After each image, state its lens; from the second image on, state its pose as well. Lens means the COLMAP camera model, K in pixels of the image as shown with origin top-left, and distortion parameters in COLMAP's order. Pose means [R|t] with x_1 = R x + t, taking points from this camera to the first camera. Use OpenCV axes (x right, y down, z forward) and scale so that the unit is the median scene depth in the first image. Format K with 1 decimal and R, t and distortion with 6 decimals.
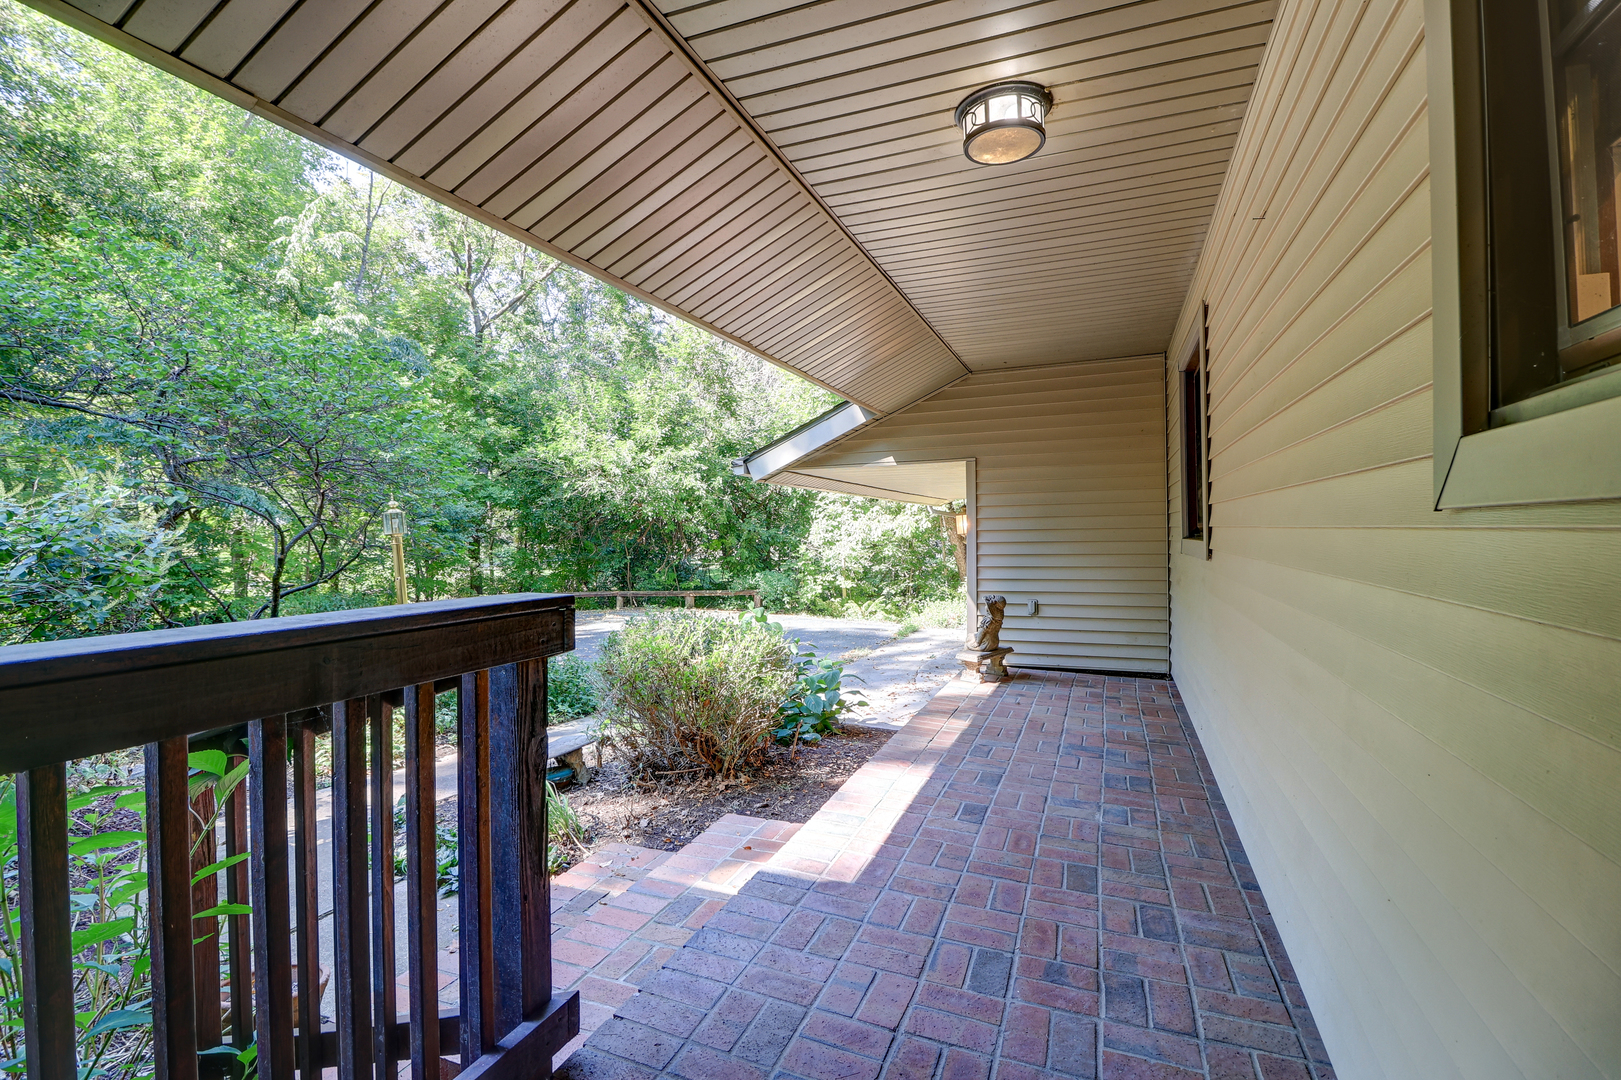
lens RADIAL K [[749.0, 0, 810.9], [0, 749.0, 536.9], [0, 0, 1]] dist [-0.009563, -0.005155]
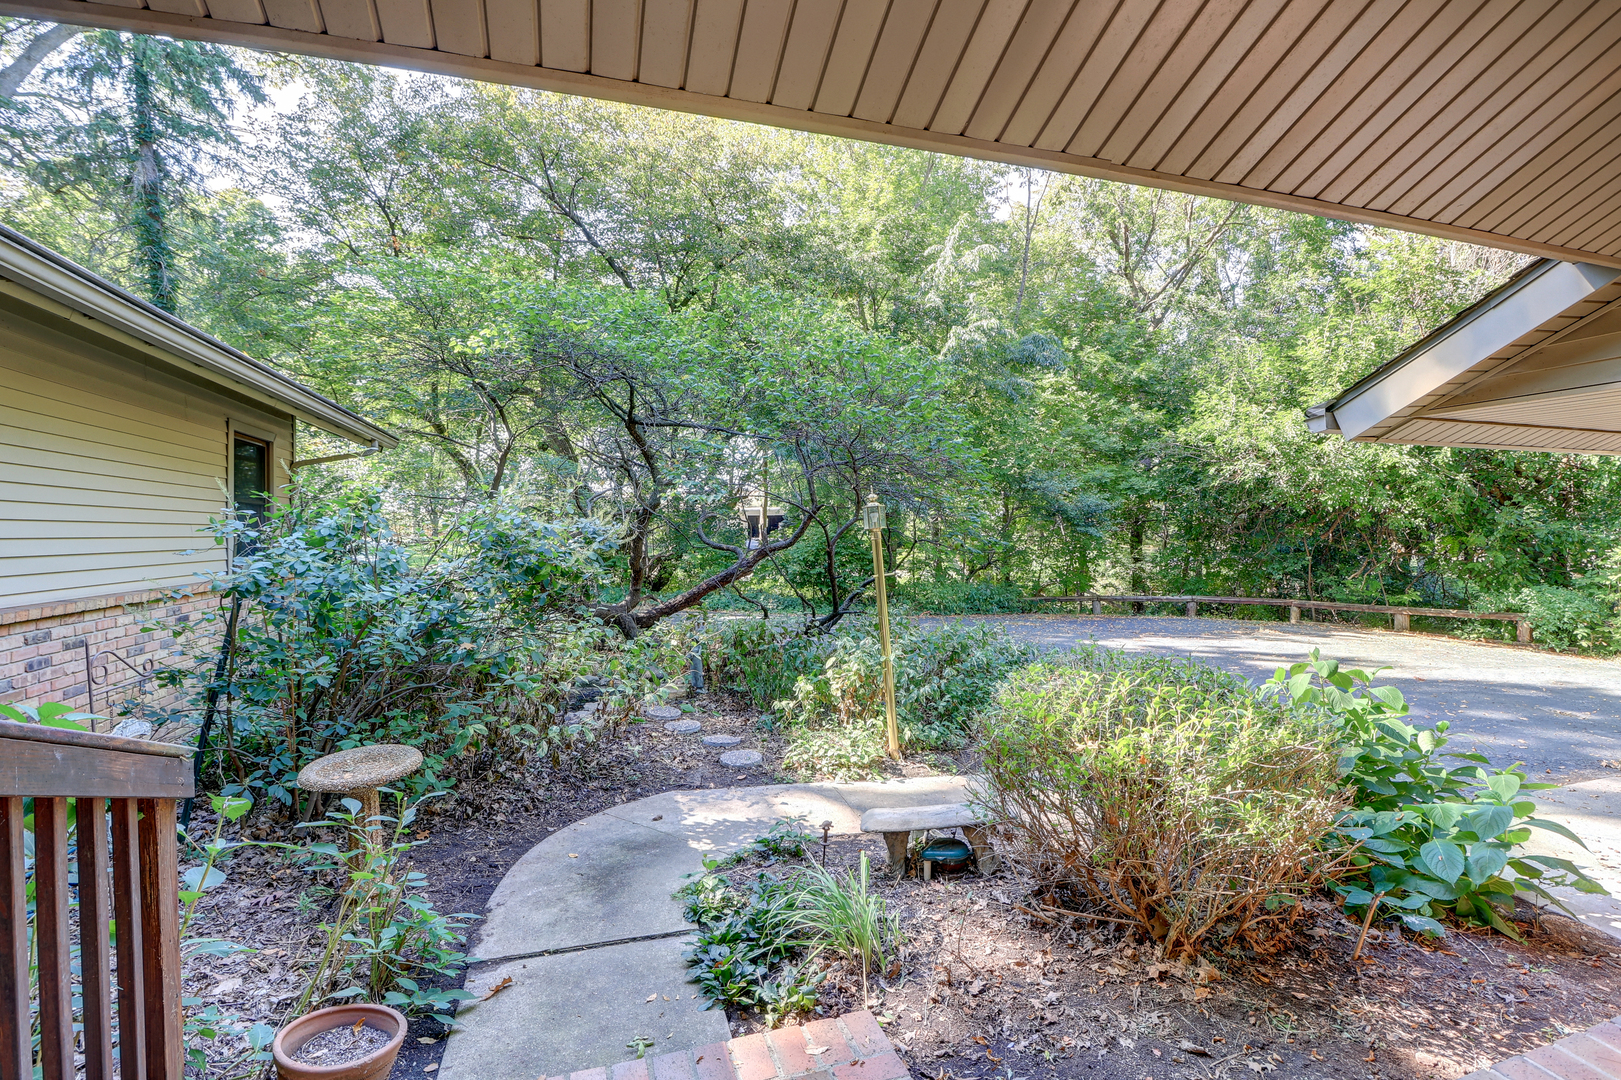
lens RADIAL K [[749.0, 0, 807.8], [0, 749.0, 530.3], [0, 0, 1]] dist [-0.009563, -0.005155]
pose [[0.630958, 0.003198, -0.775810, 0.037331], [-0.003813, 0.999992, 0.001021, -0.001093], [0.775807, 0.002313, 0.630966, 0.103354]]
